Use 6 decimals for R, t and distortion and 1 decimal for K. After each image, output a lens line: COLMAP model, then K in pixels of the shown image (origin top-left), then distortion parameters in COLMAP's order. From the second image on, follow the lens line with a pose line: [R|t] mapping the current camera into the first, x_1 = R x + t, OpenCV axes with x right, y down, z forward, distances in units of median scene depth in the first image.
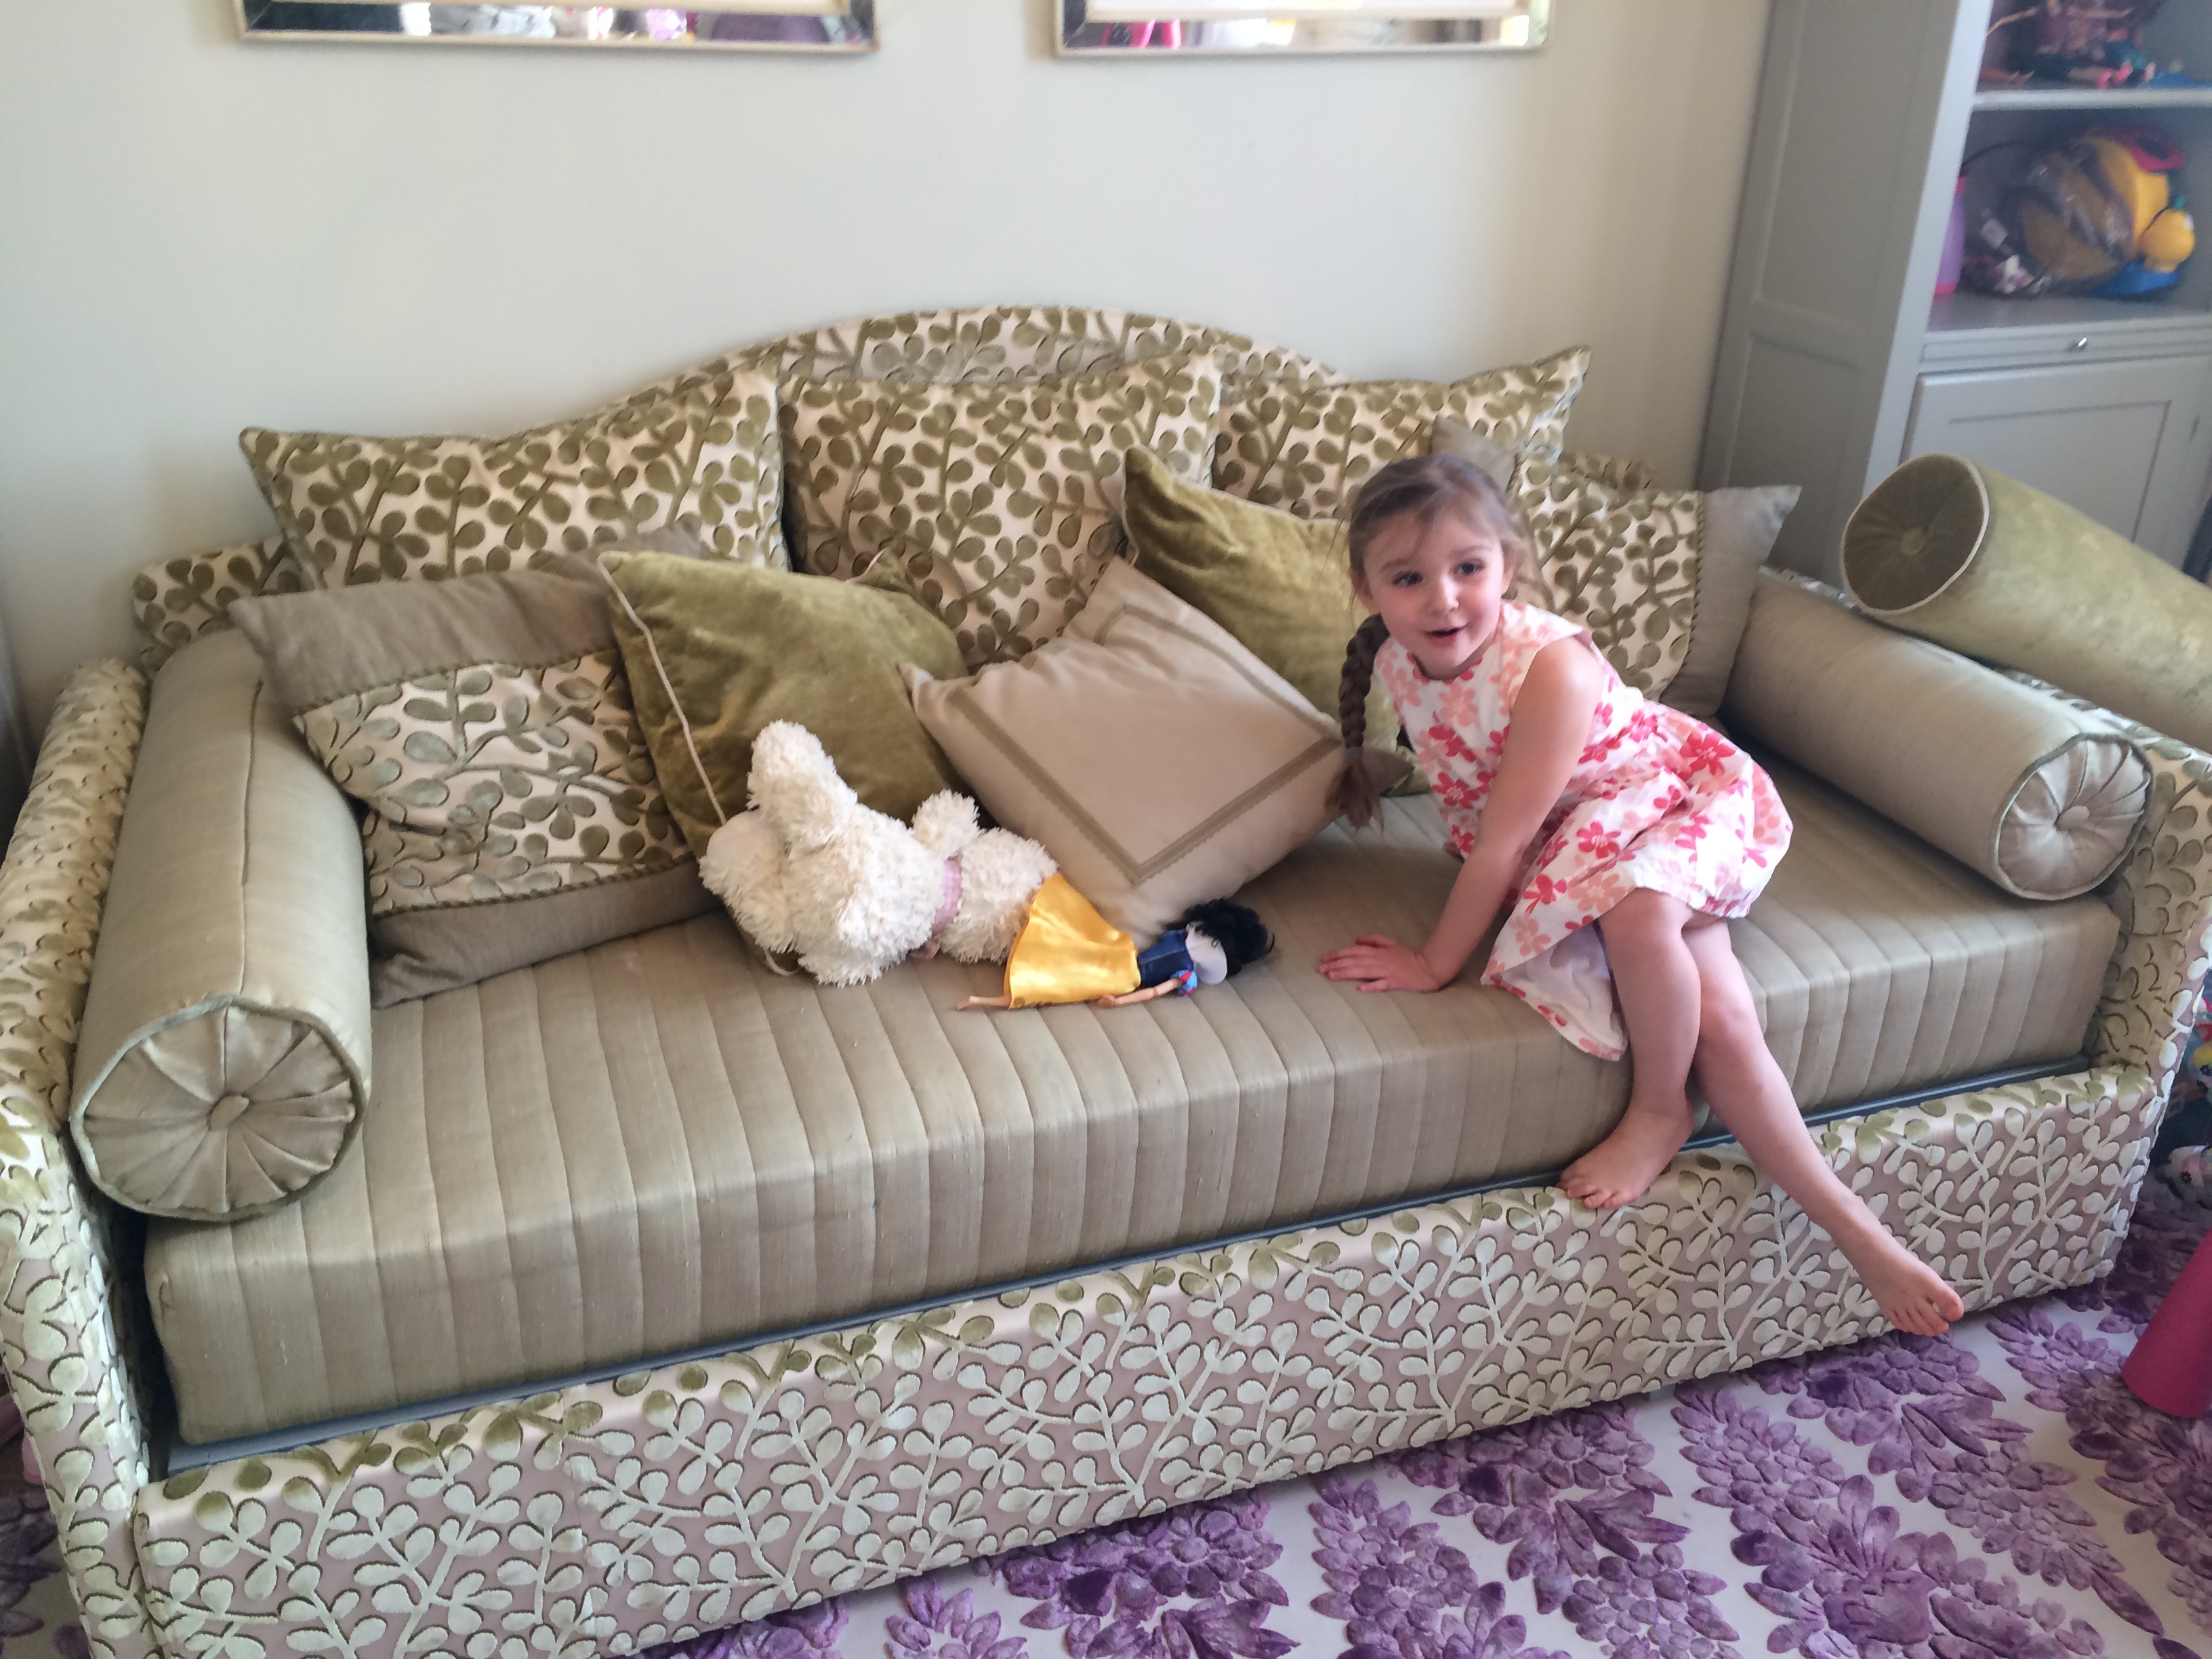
lens RADIAL K [[1879.2, 0, 1117.7], [0, 1879.2, 830.8], [0, 0, 1]] dist [0.104693, -0.132548]
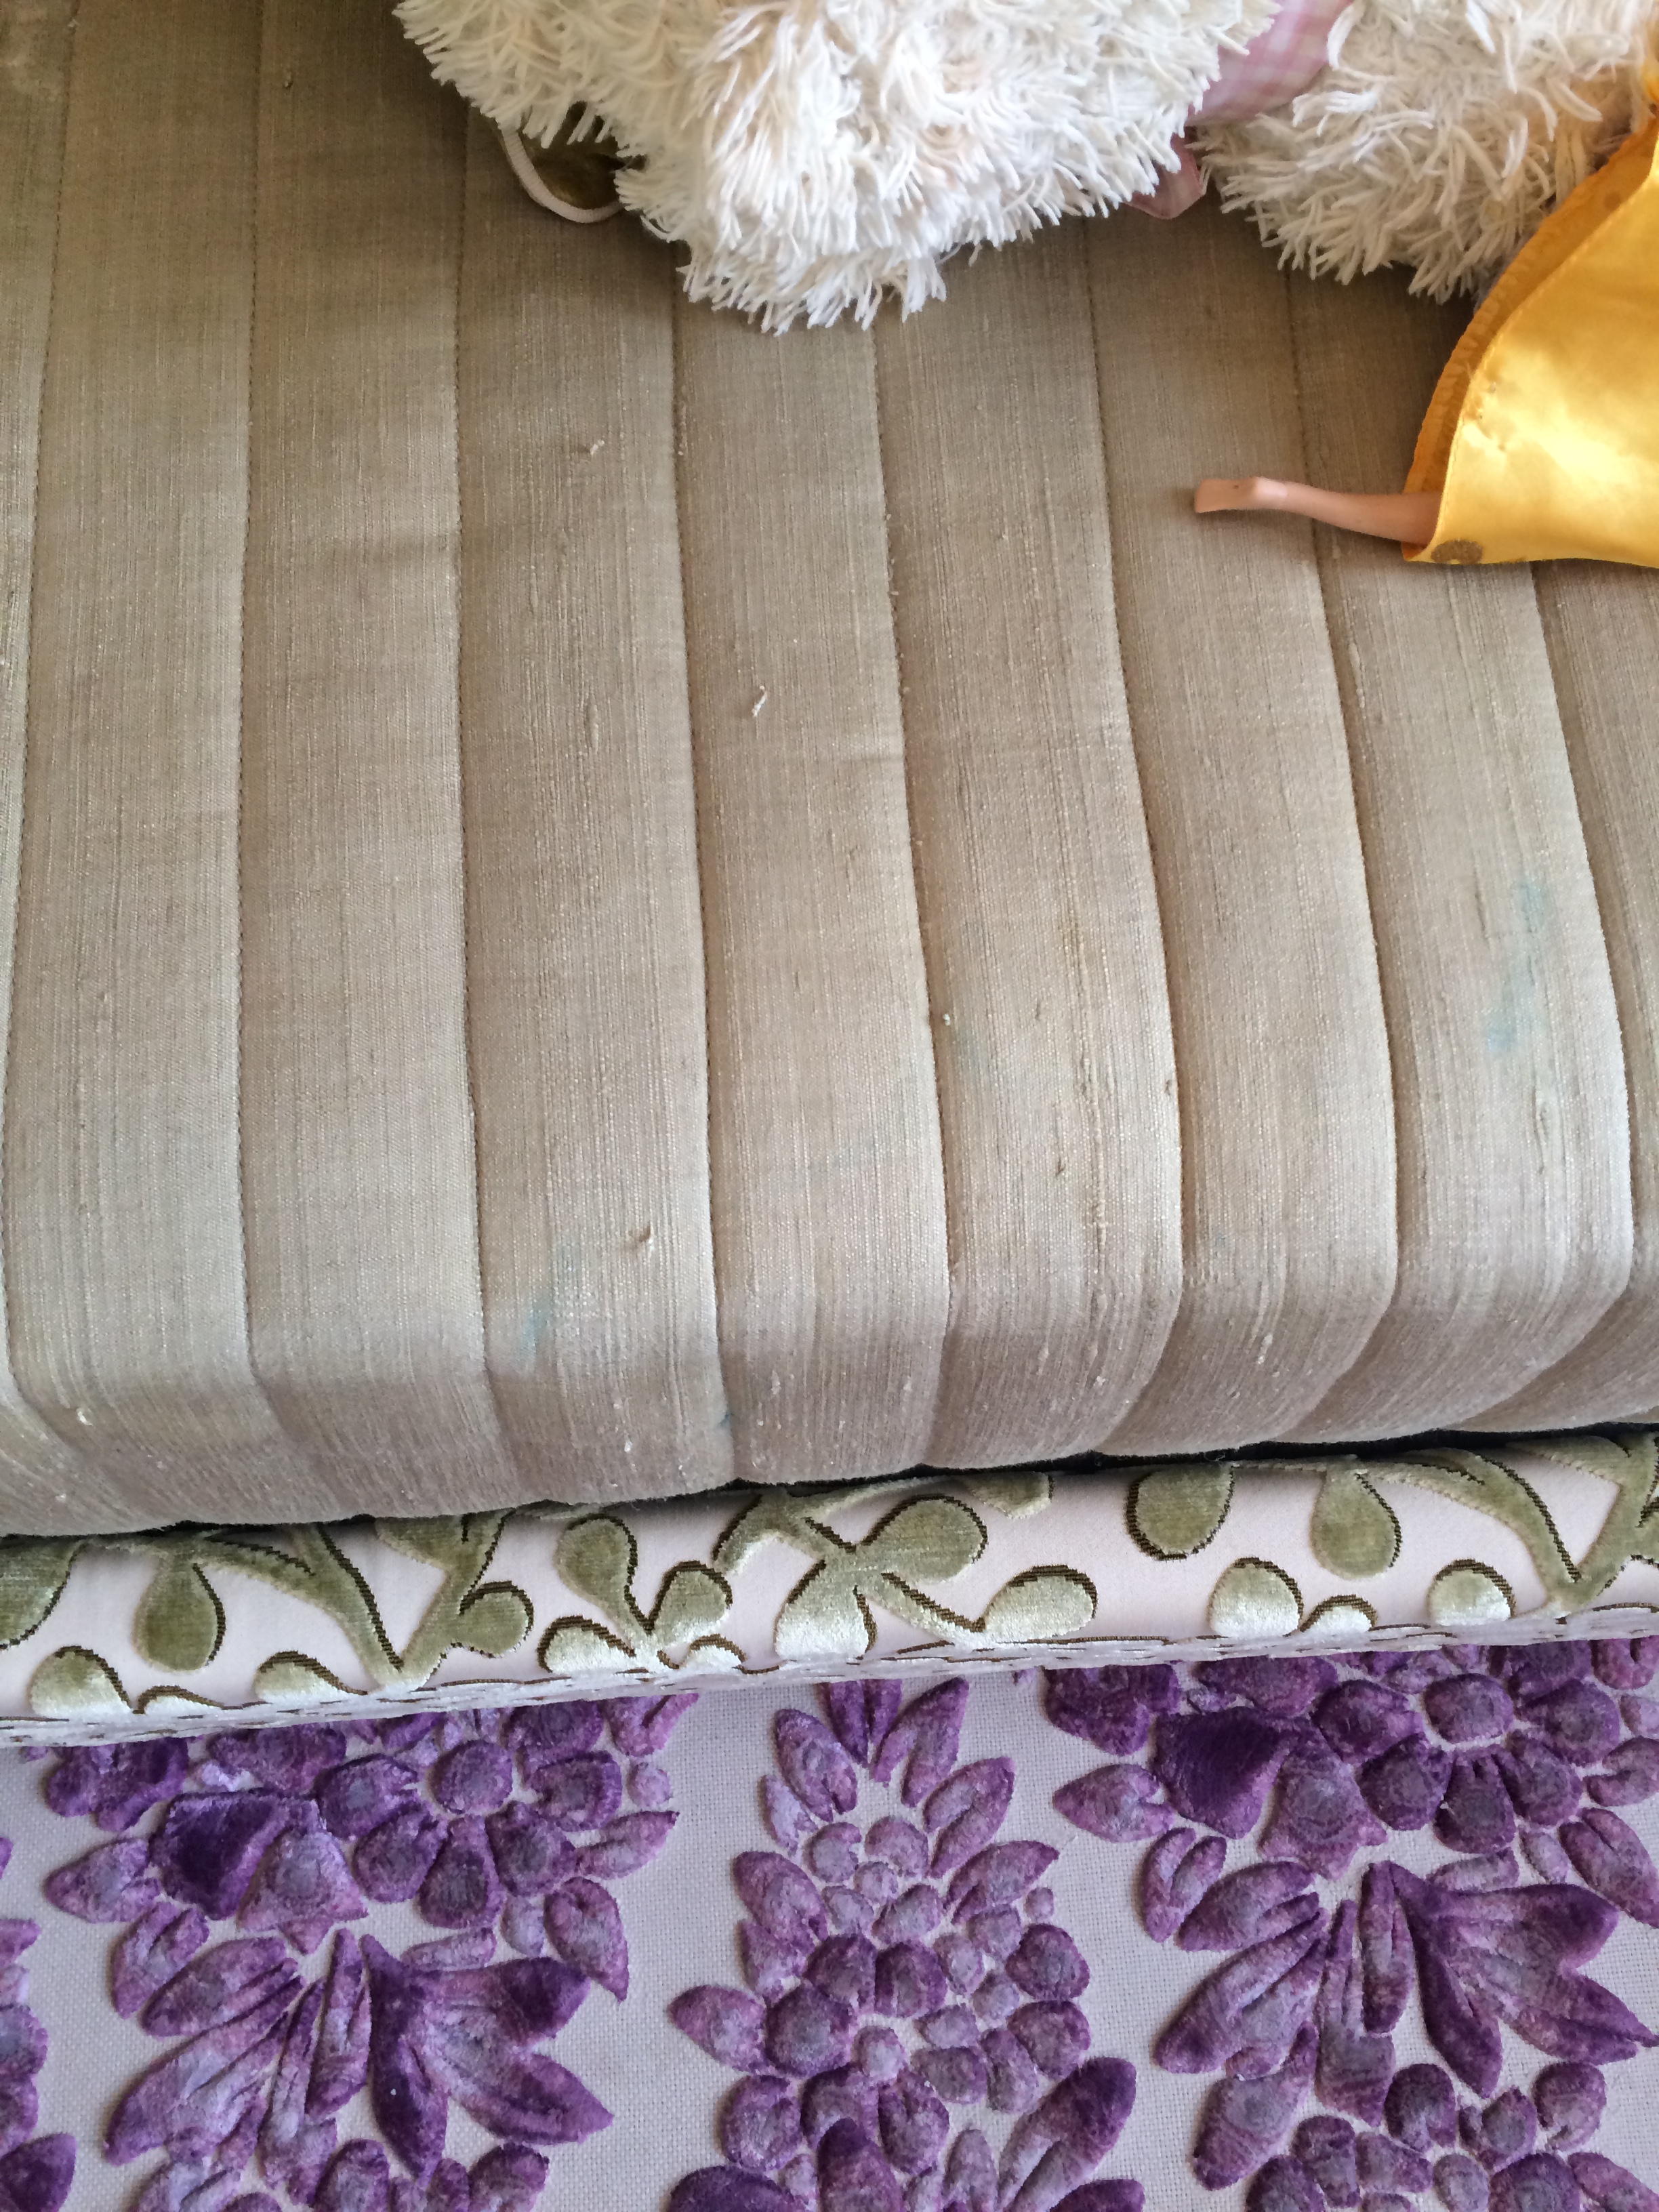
lens RADIAL K [[1879.2, 0, 841.9], [0, 1879.2, 1104.6], [0, 0, 1]] dist [0.104693, -0.132548]
pose [[0.958036, 0.251845, -0.136897, -0.079170], [-0.088104, 0.713171, 0.695431, -0.021050], [0.272772, -0.654187, 0.705432, 0.768195]]
